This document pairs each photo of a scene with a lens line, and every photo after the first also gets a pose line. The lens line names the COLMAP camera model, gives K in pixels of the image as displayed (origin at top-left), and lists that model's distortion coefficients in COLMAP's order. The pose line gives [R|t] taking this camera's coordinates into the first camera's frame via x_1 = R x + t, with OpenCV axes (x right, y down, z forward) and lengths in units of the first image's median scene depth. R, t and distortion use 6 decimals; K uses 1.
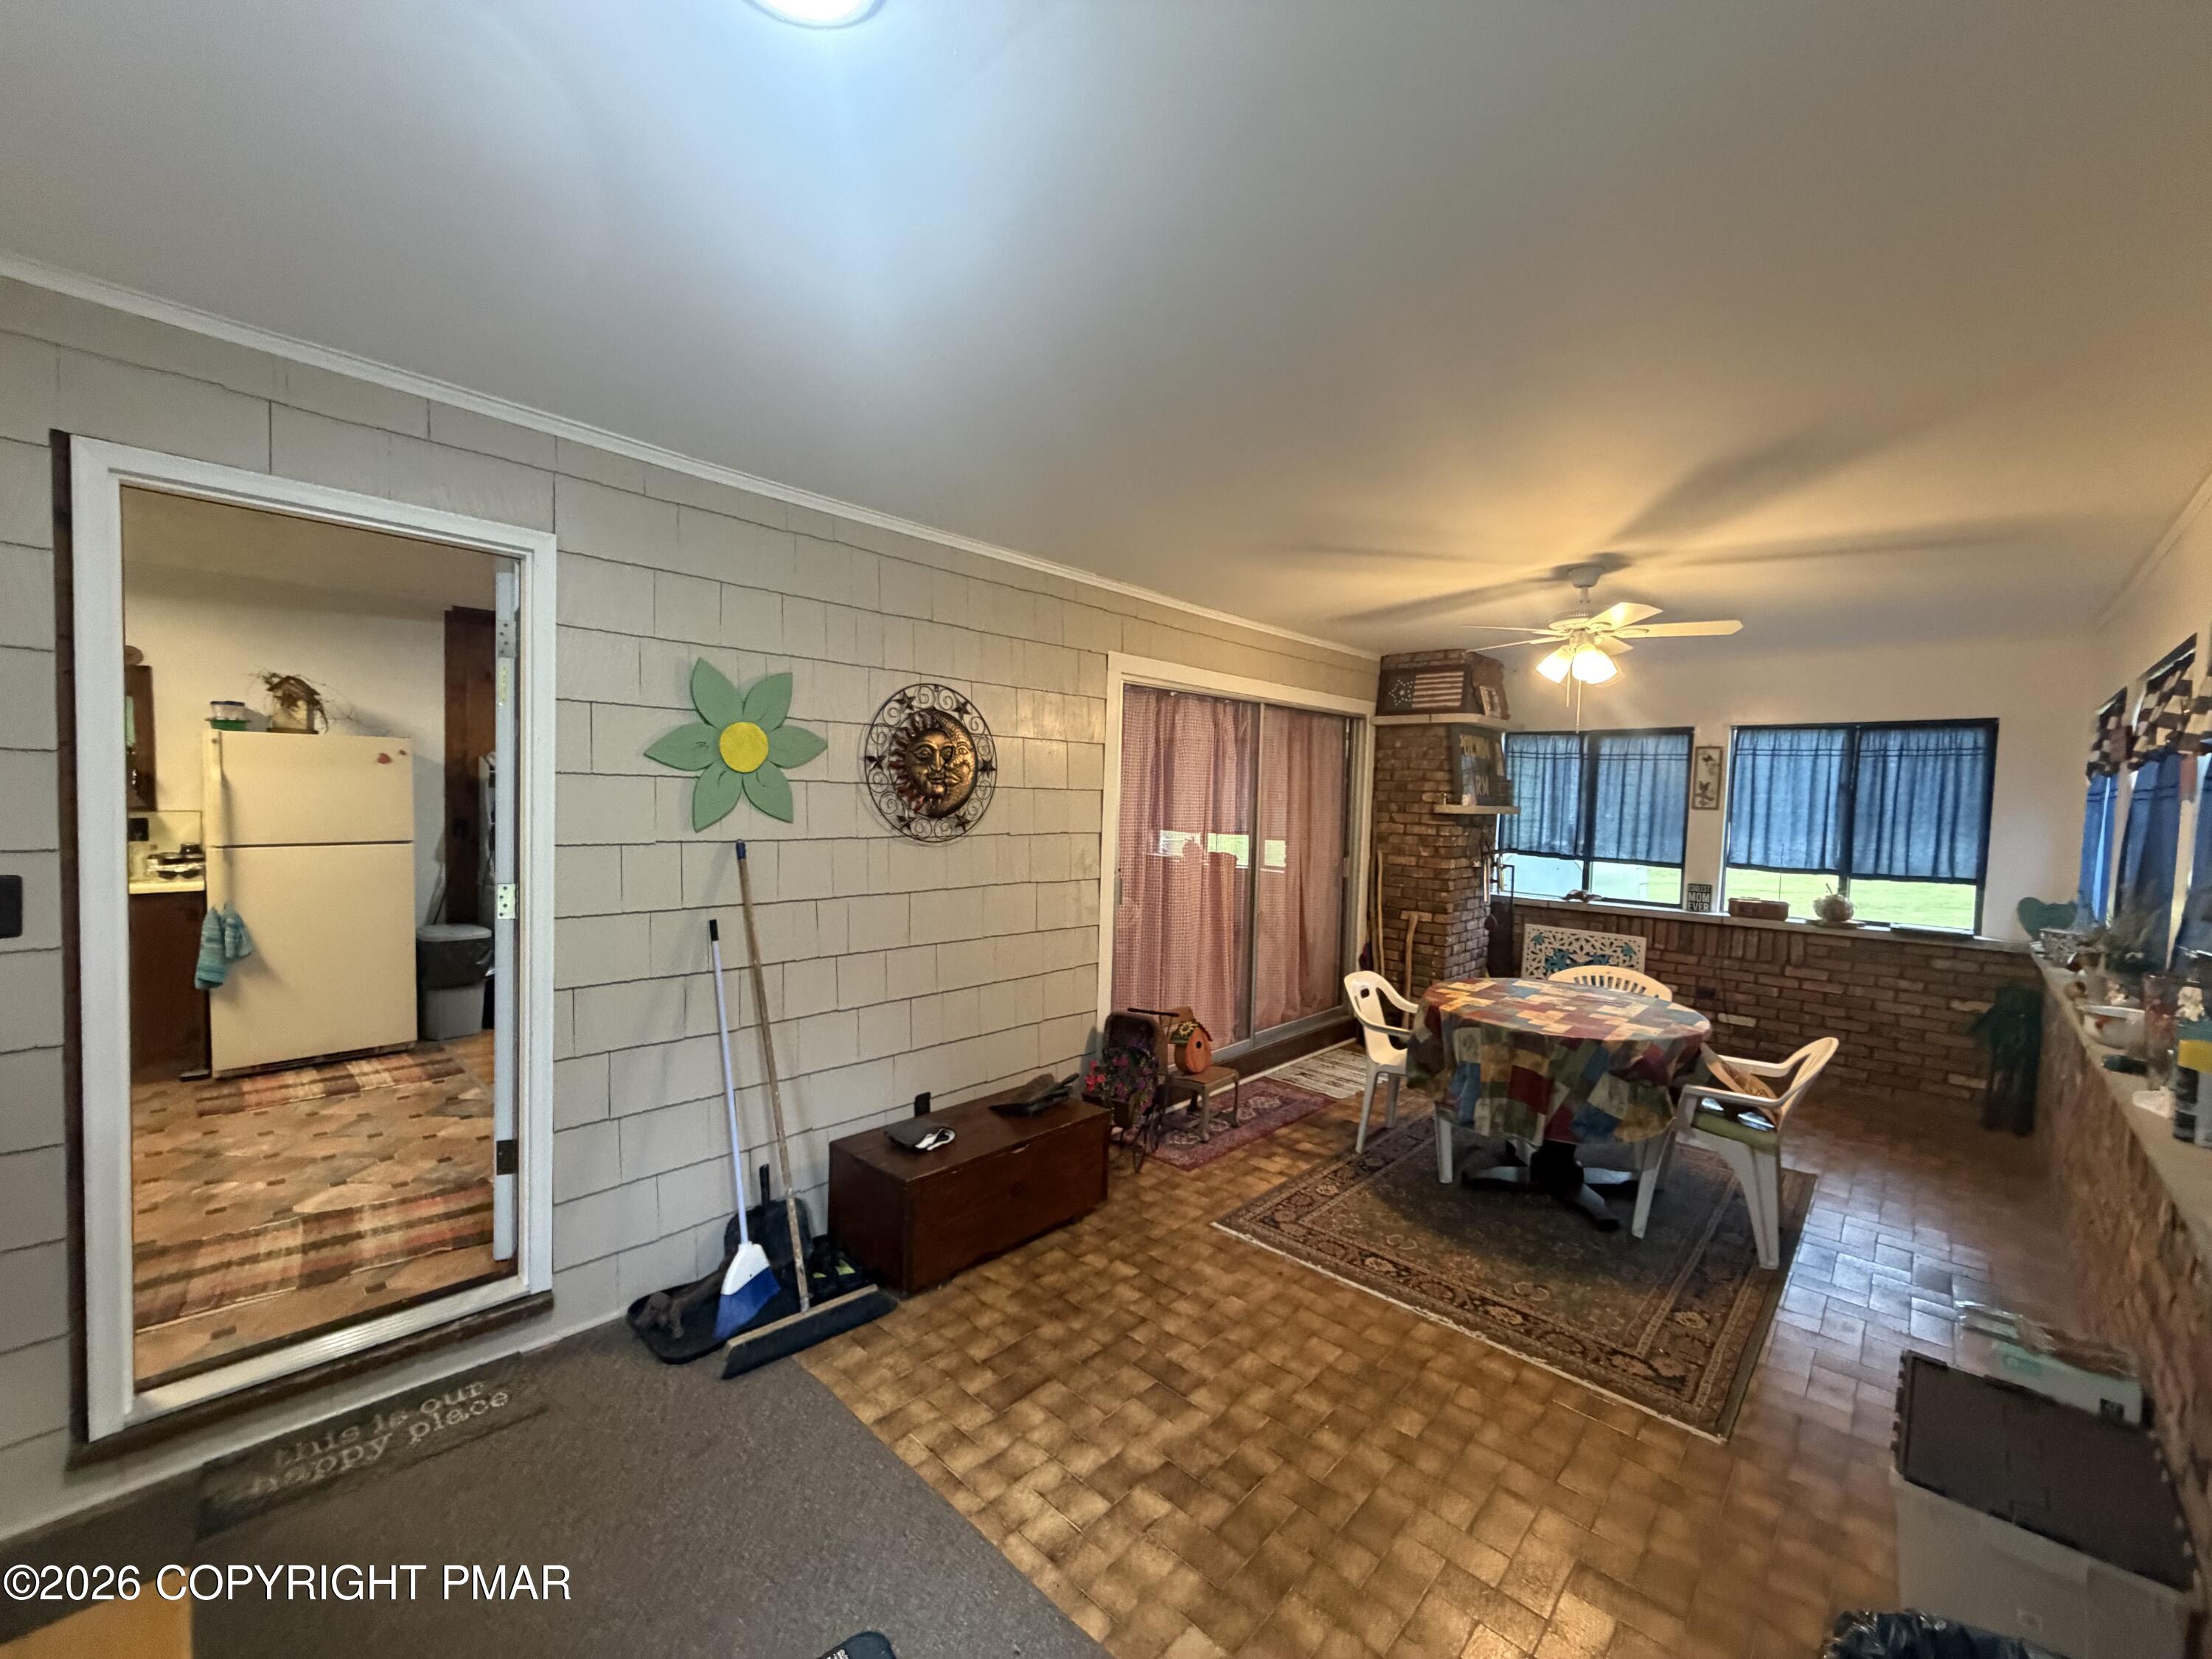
lens RADIAL K [[883.3, 0, 1102.9], [0, 883.3, 834.2], [0, 0, 1]] dist [-0.000398, -0.000024]
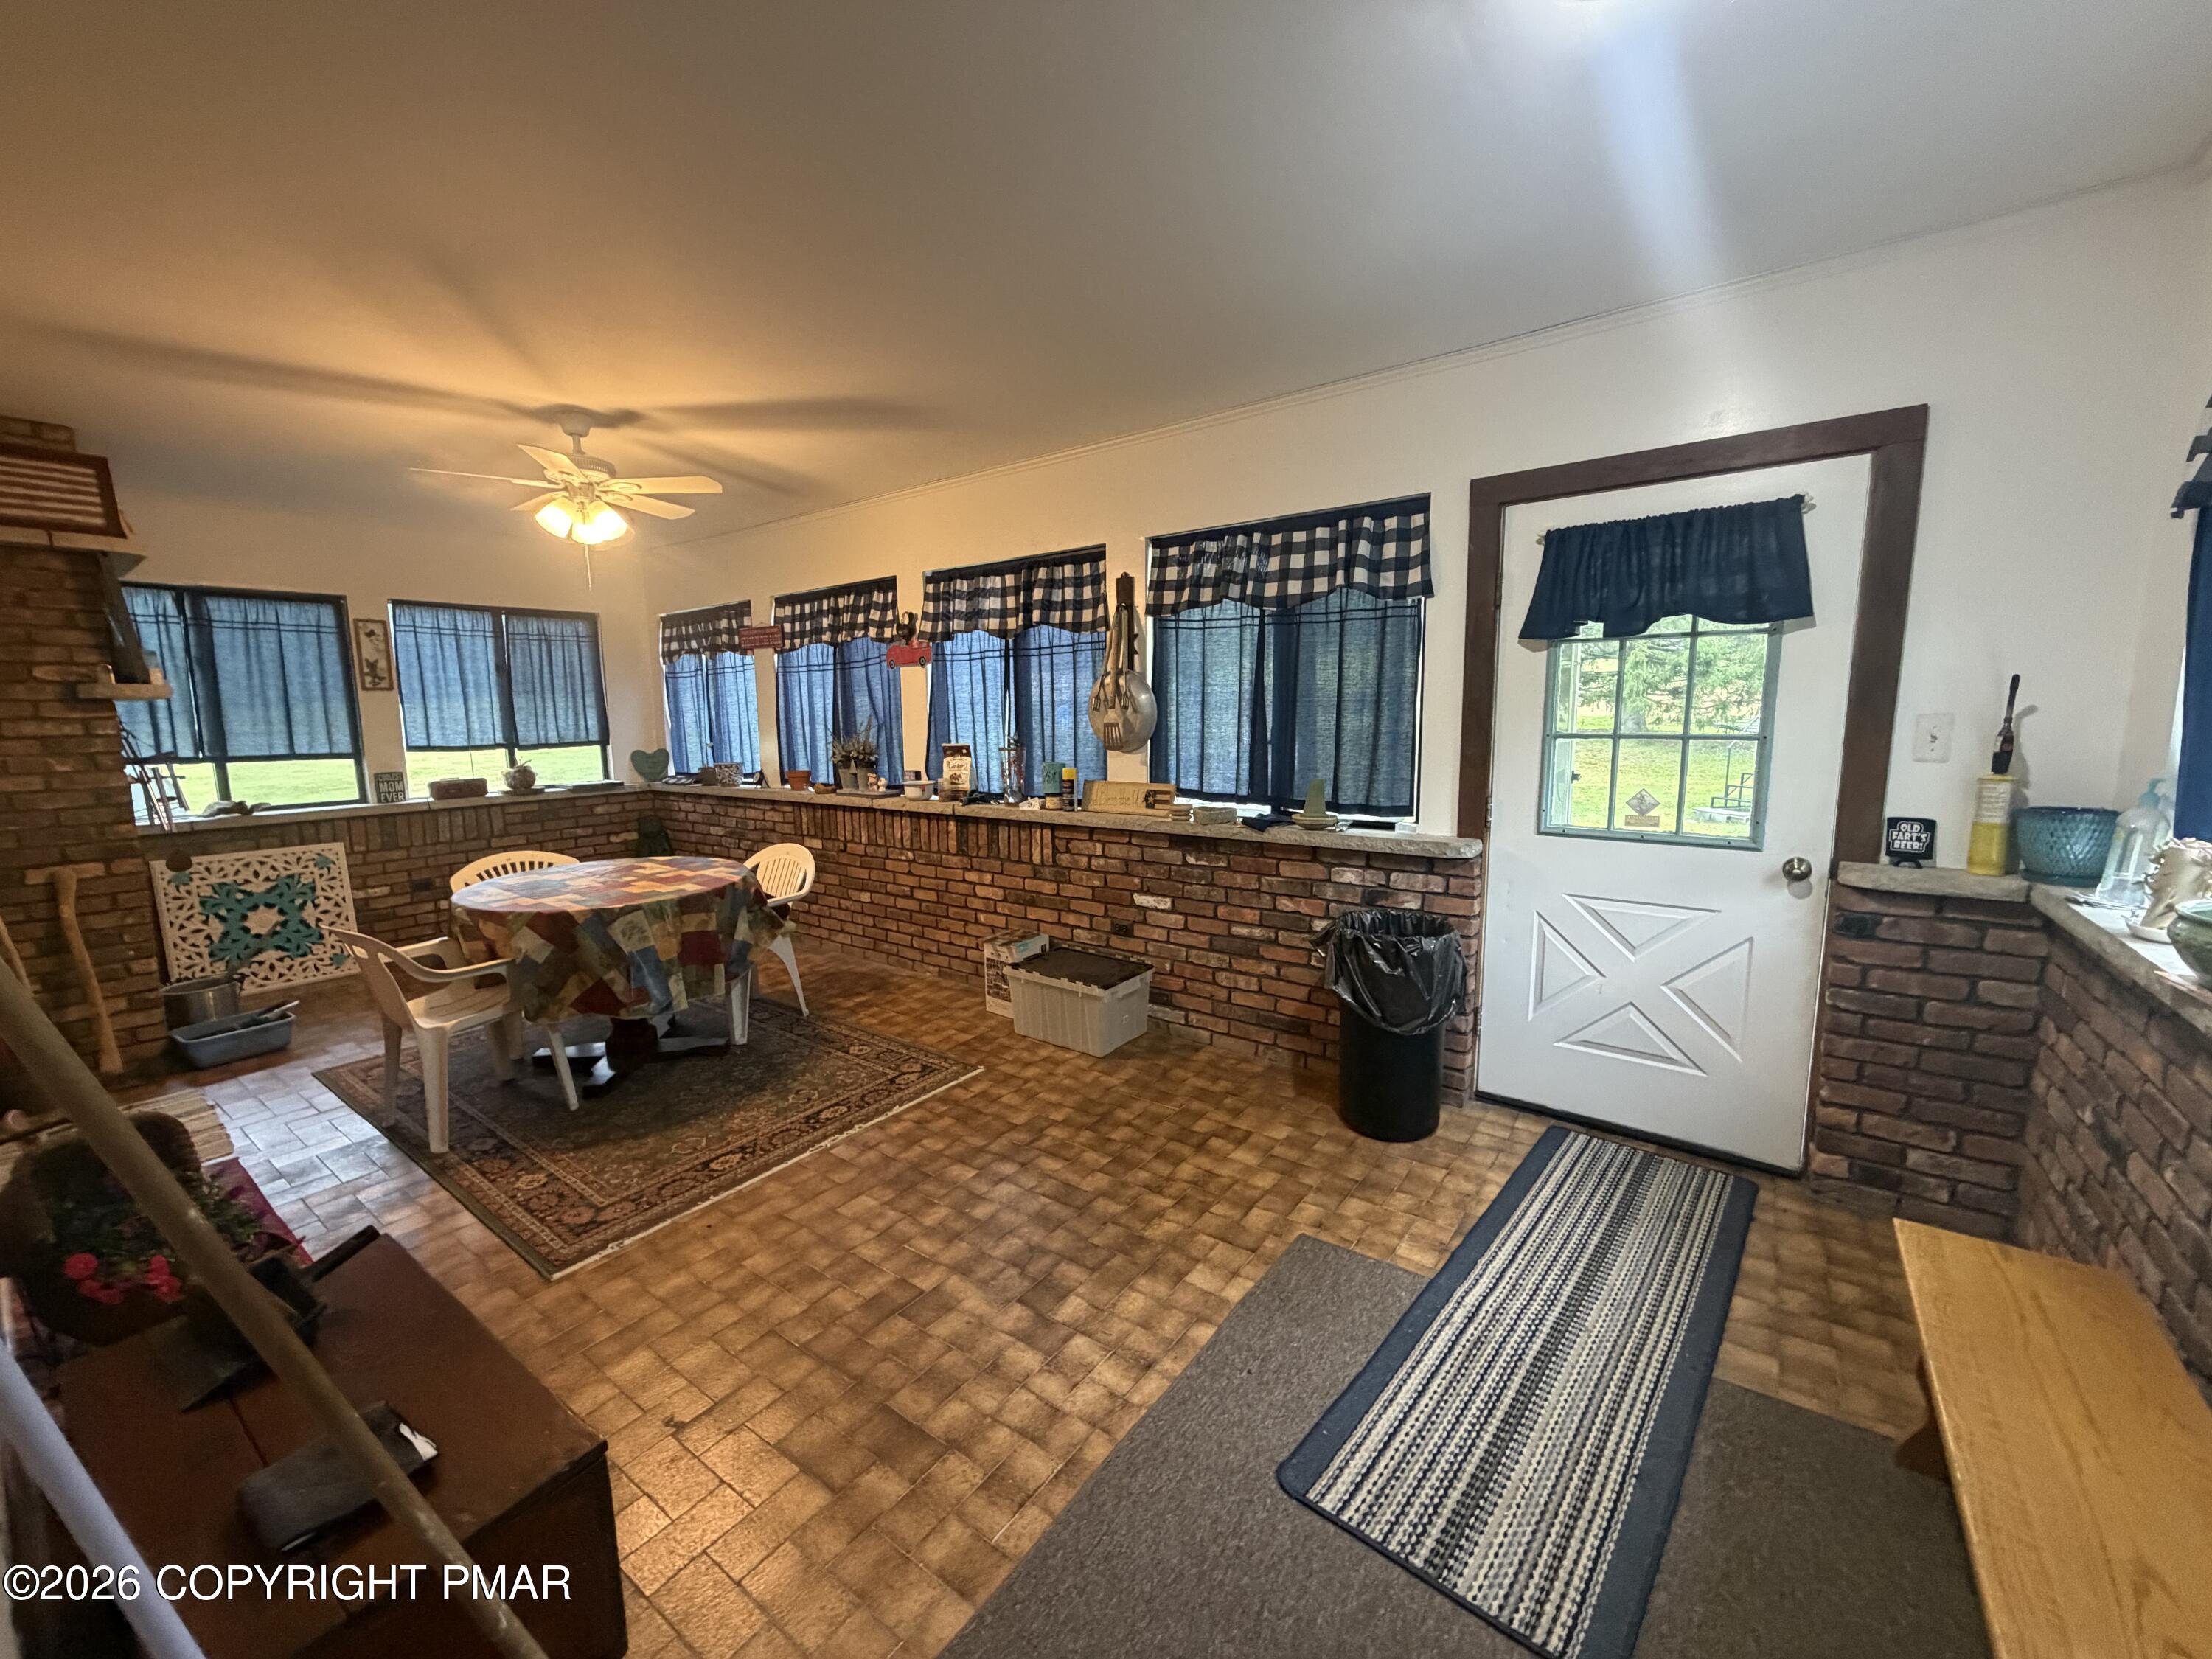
lens RADIAL K [[883.3, 0, 1096.1], [0, 883.3, 831.8], [0, 0, 1]] dist [-0.000398, -0.000024]
pose [[-0.118926, -0.163223, 0.979395, -0.387027], [0.058748, 0.983511, 0.171042, 0.003941], [-0.991164, 0.077879, -0.107376, 0.446112]]
